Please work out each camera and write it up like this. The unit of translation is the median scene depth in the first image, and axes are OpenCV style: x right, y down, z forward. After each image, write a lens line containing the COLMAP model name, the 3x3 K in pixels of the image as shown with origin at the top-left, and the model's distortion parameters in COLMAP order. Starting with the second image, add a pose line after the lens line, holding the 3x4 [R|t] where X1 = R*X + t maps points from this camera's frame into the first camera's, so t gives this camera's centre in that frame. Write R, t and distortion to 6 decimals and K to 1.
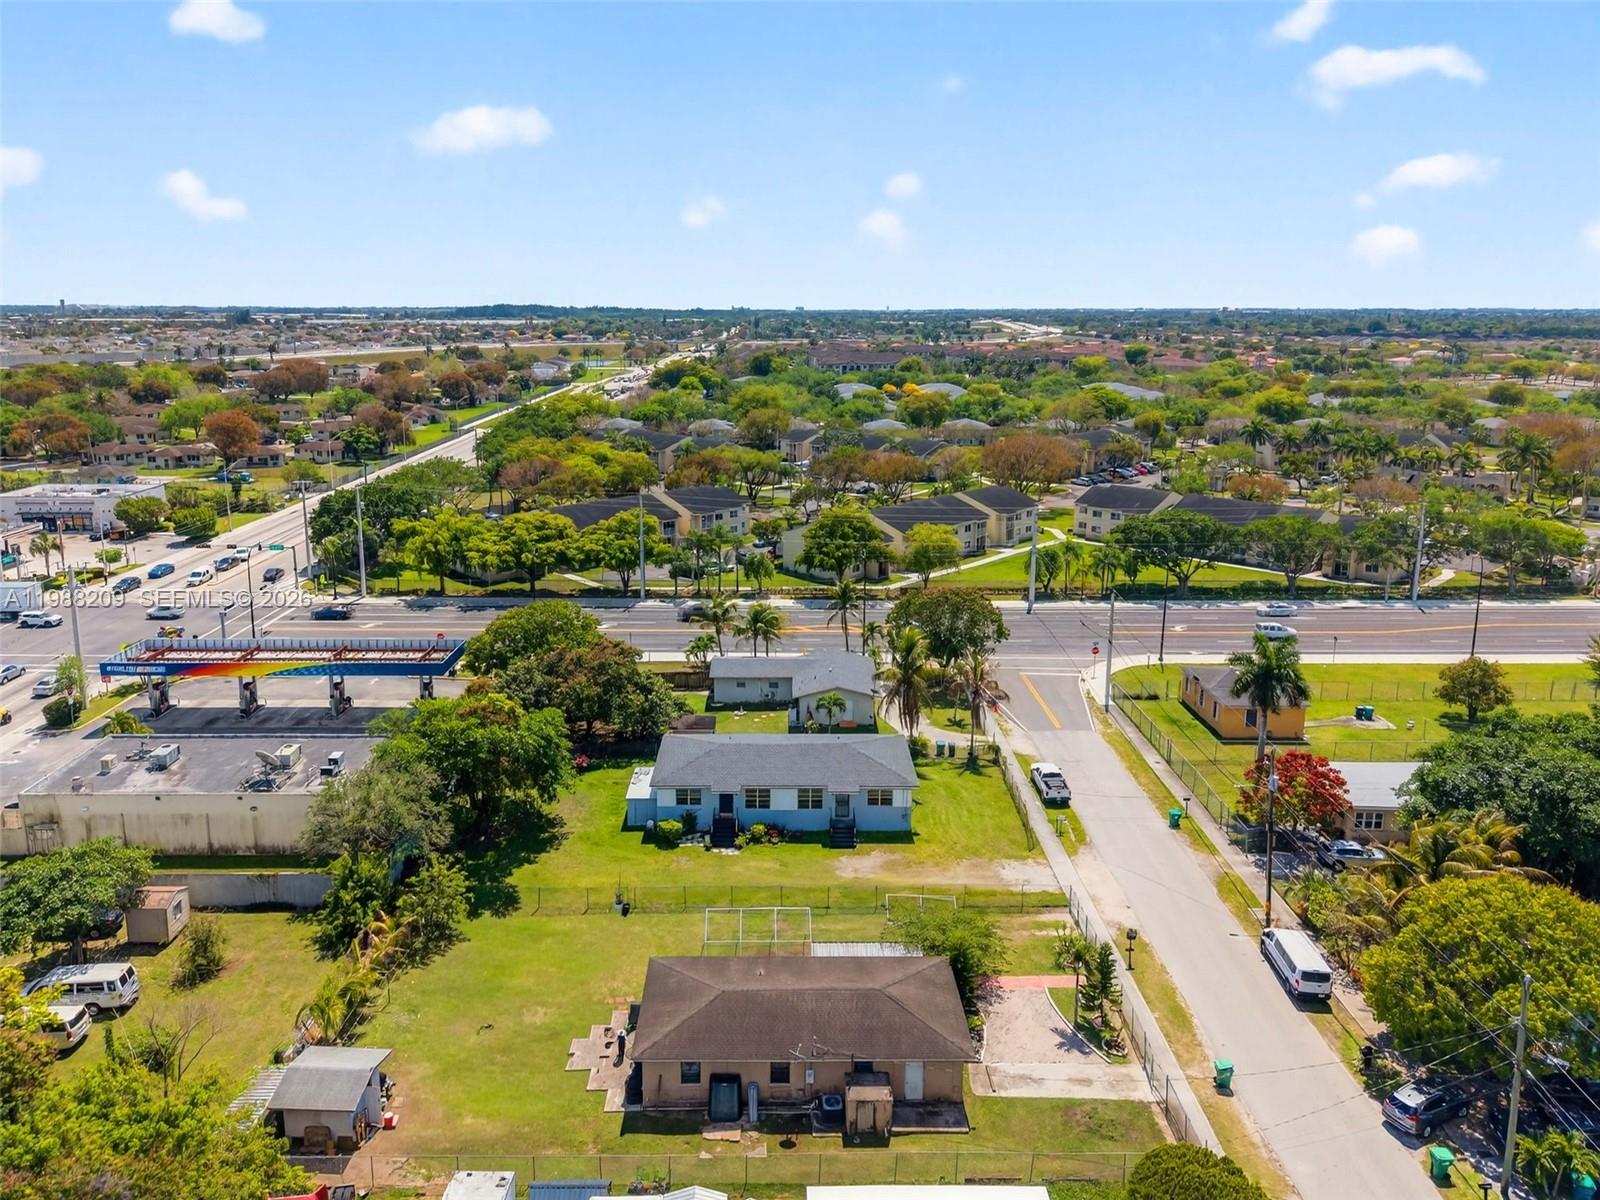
lens RADIAL K [[1087.8, 0, 792.2], [0, 1087.8, 598.8], [0, 0, 1]] dist [0.005398, -0.000511]
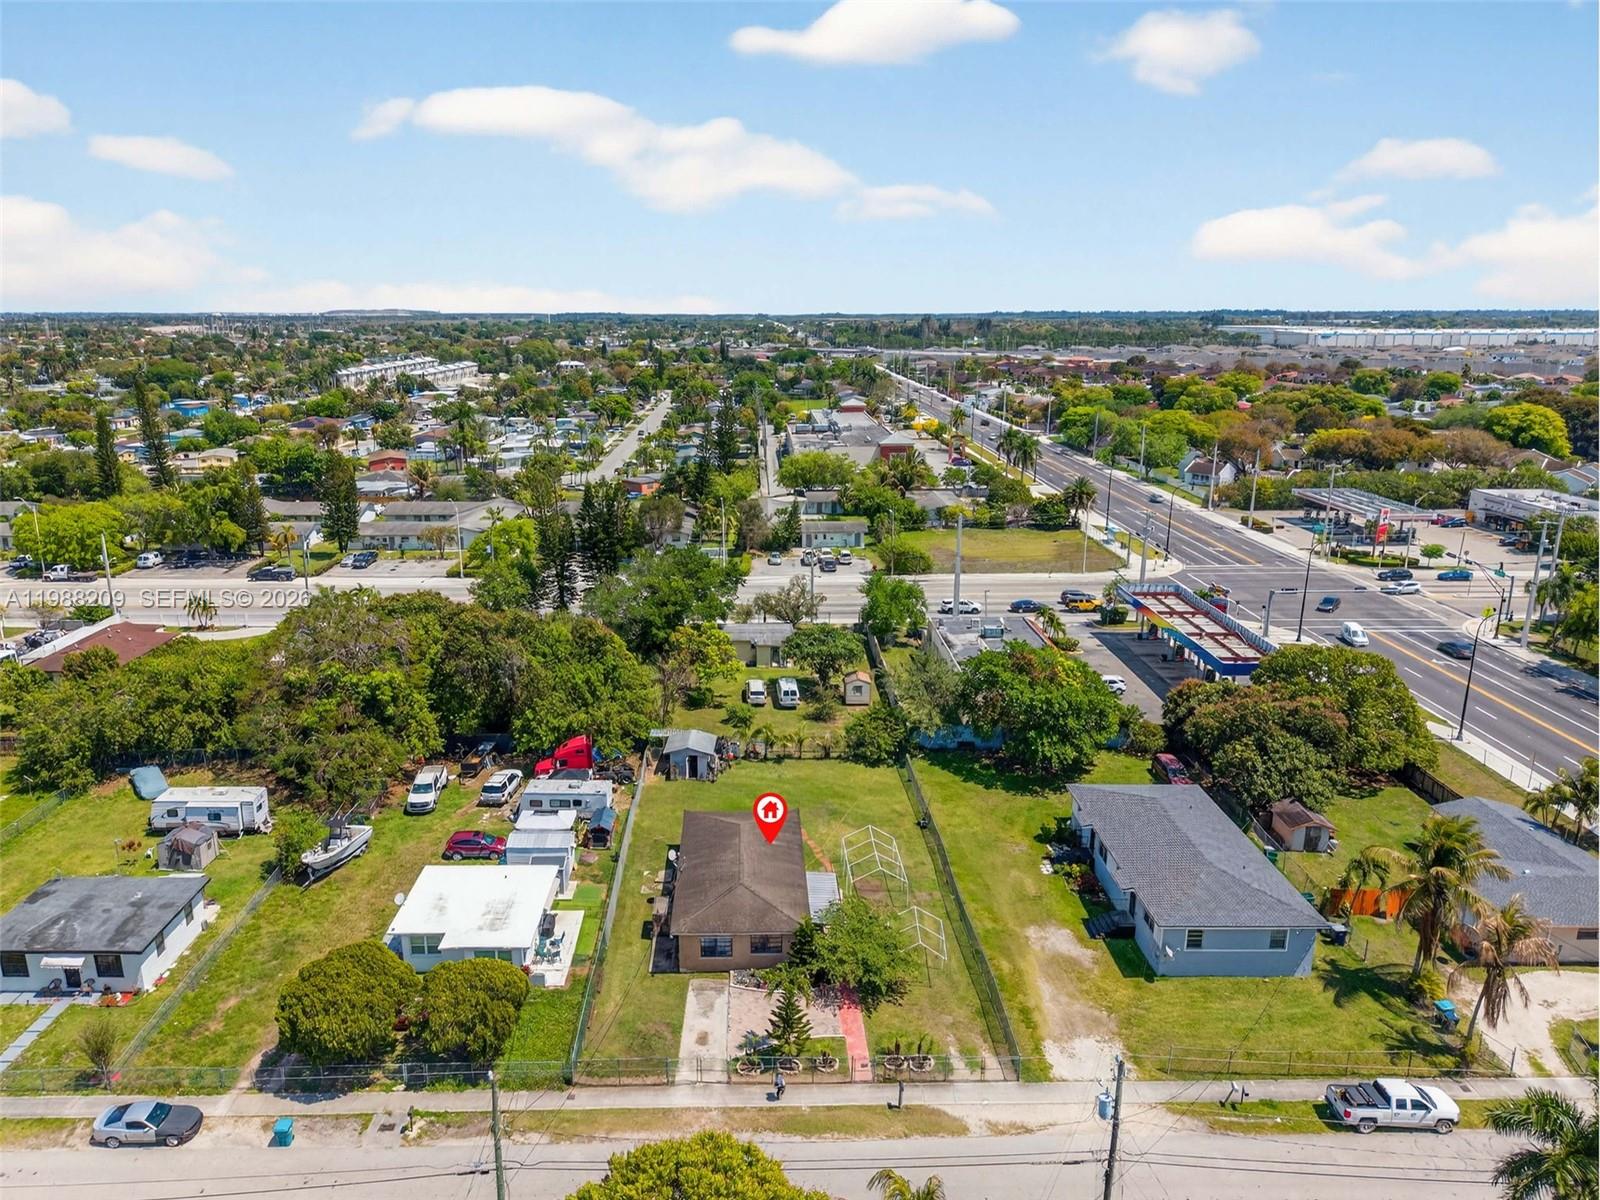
lens RADIAL K [[1087.8, 0, 792.2], [0, 1087.8, 598.8], [0, 0, 1]] dist [0.005398, -0.000511]
pose [[0.020386, 0.237920, -0.971071, 0.893033], [-0.265081, 0.937798, 0.224203, -0.172453], [0.964011, 0.252842, 0.082186, 0.651827]]
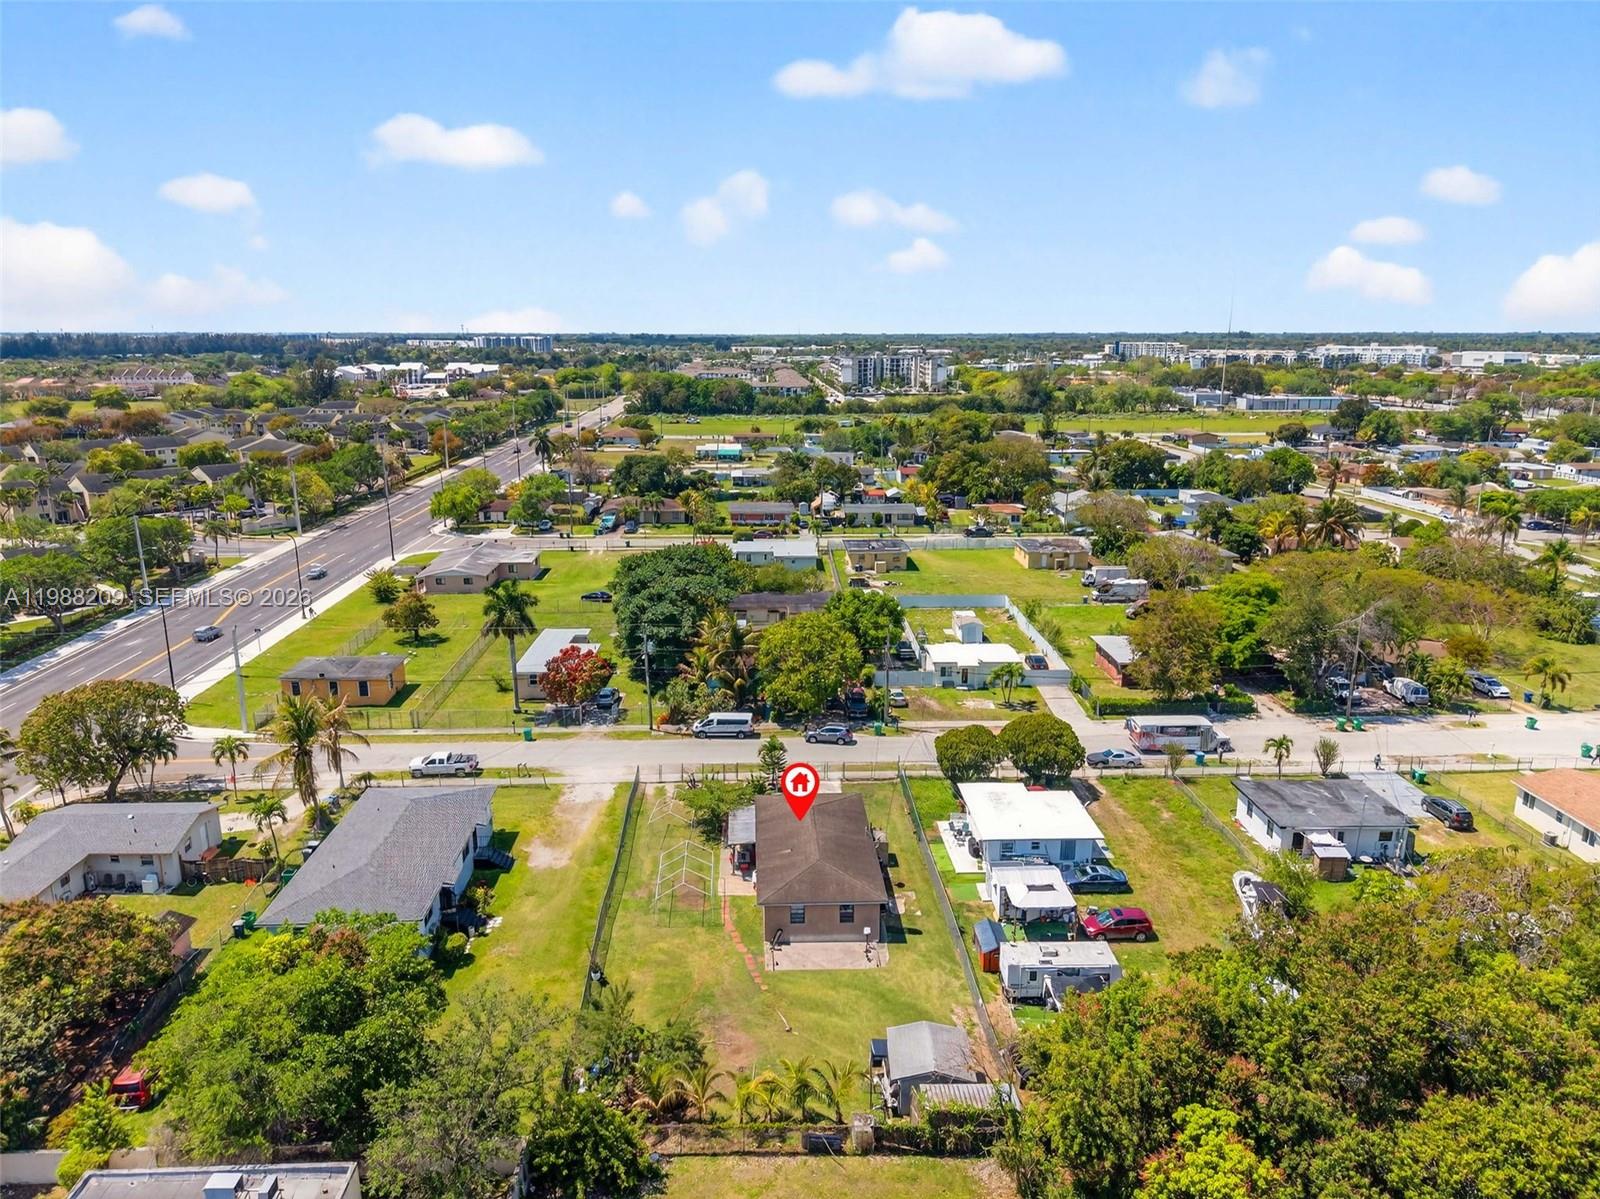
lens RADIAL K [[1087.8, 0, 792.2], [0, 1087.8, 598.3], [0, 0, 1]] dist [0.005398, -0.000511]
pose [[-0.027151, -0.250743, 0.967673, -0.943836], [0.258114, 0.933444, 0.249116, -0.205647], [-0.965733, 0.256533, 0.039376, 0.669343]]
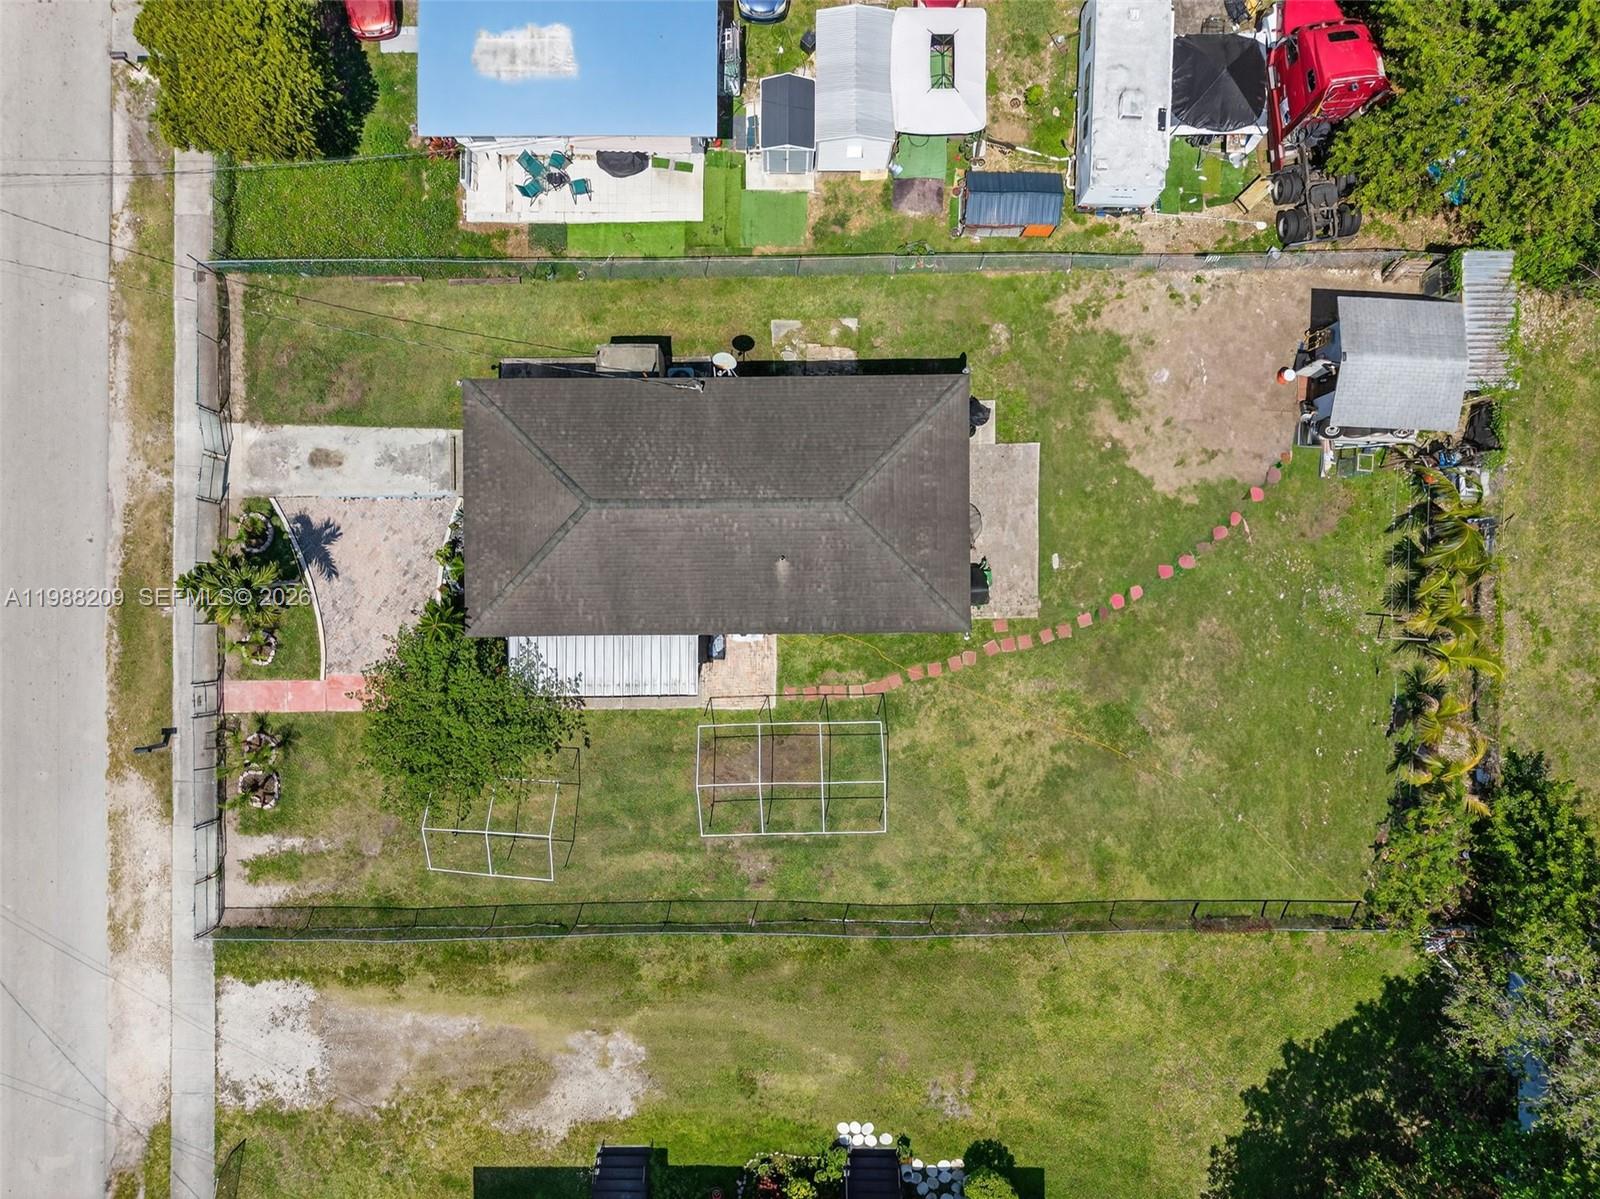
lens RADIAL K [[1087.8, 0, 792.2], [0, 1087.8, 598.3], [0, 0, 1]] dist [0.005398, -0.000511]
pose [[-0.999966, -0.007438, -0.003430, -0.025161], [-0.001468, -0.249257, 0.968436, -0.191174], [-0.008058, 0.968409, 0.249238, 0.669059]]
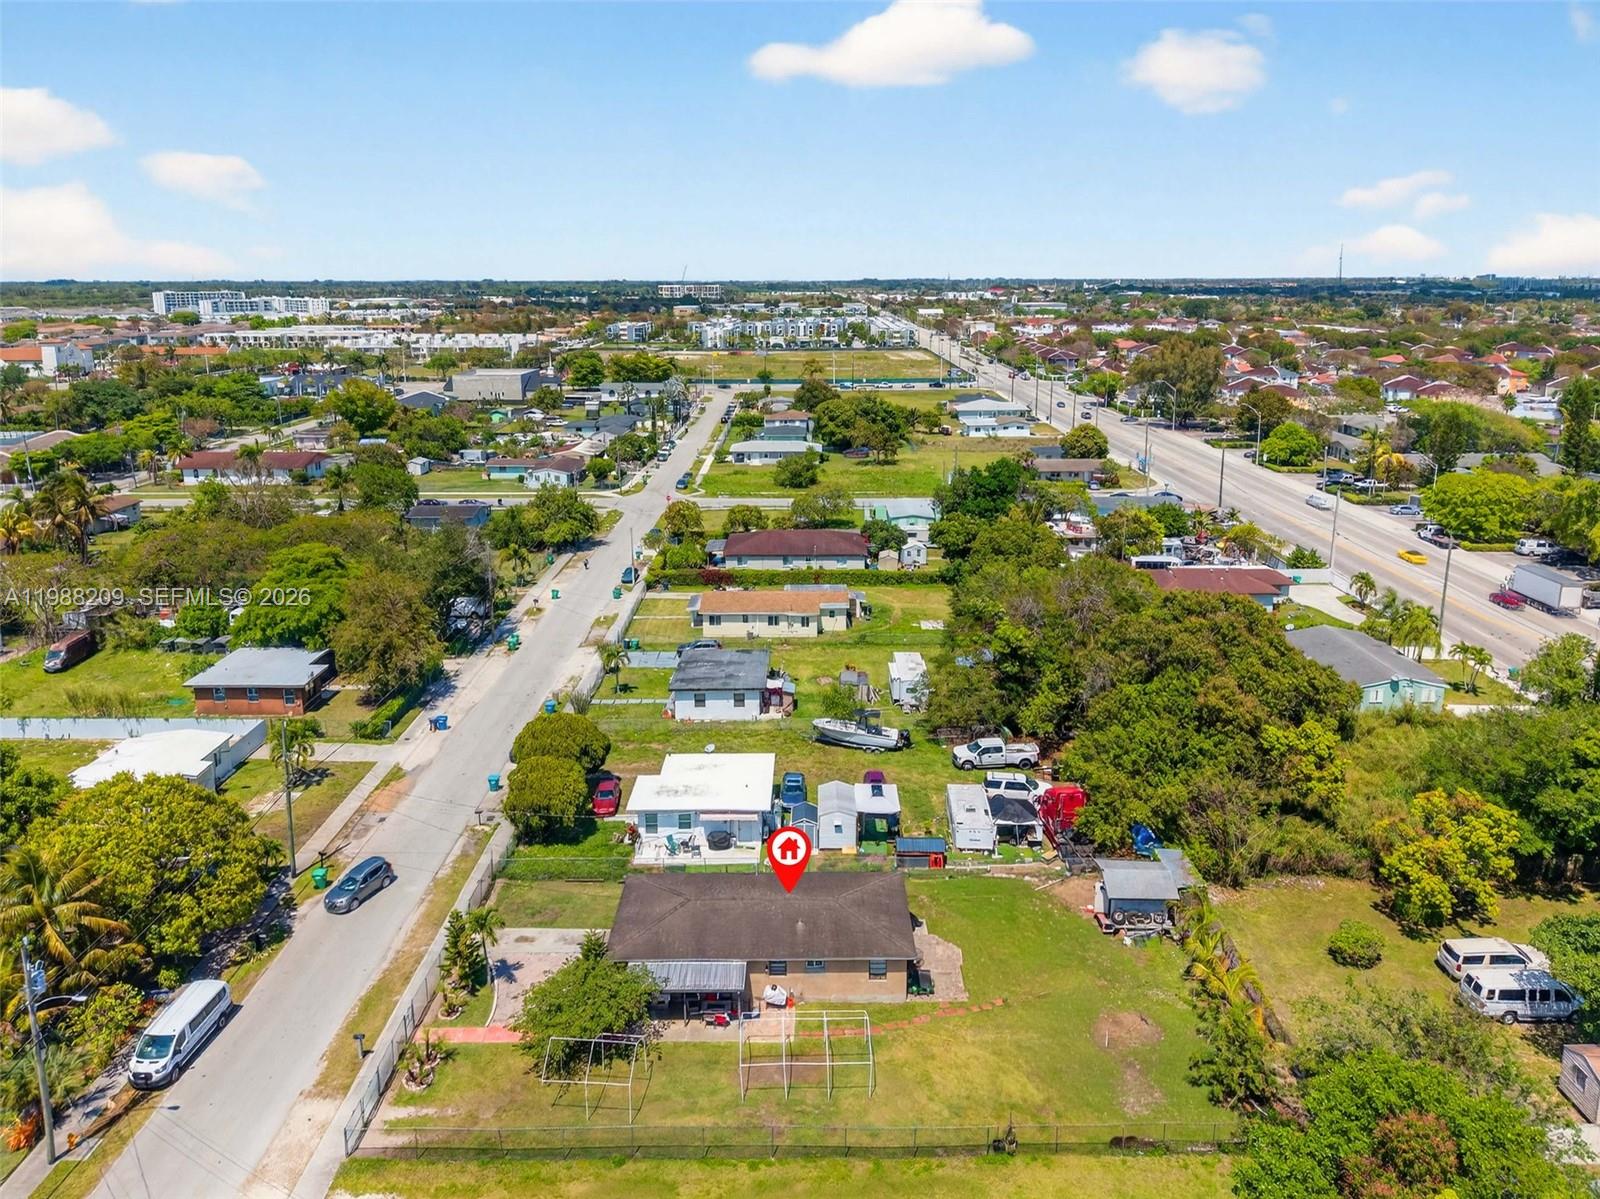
lens RADIAL K [[1087.8, 0, 792.2], [0, 1087.8, 598.3], [0, 0, 1]] dist [0.005398, -0.000511]
pose [[-0.999681, -0.009722, 0.023332, -0.032476], [0.003925, 0.852166, 0.523258, -0.350774], [-0.024970, 0.523182, -0.851855, 1.319280]]
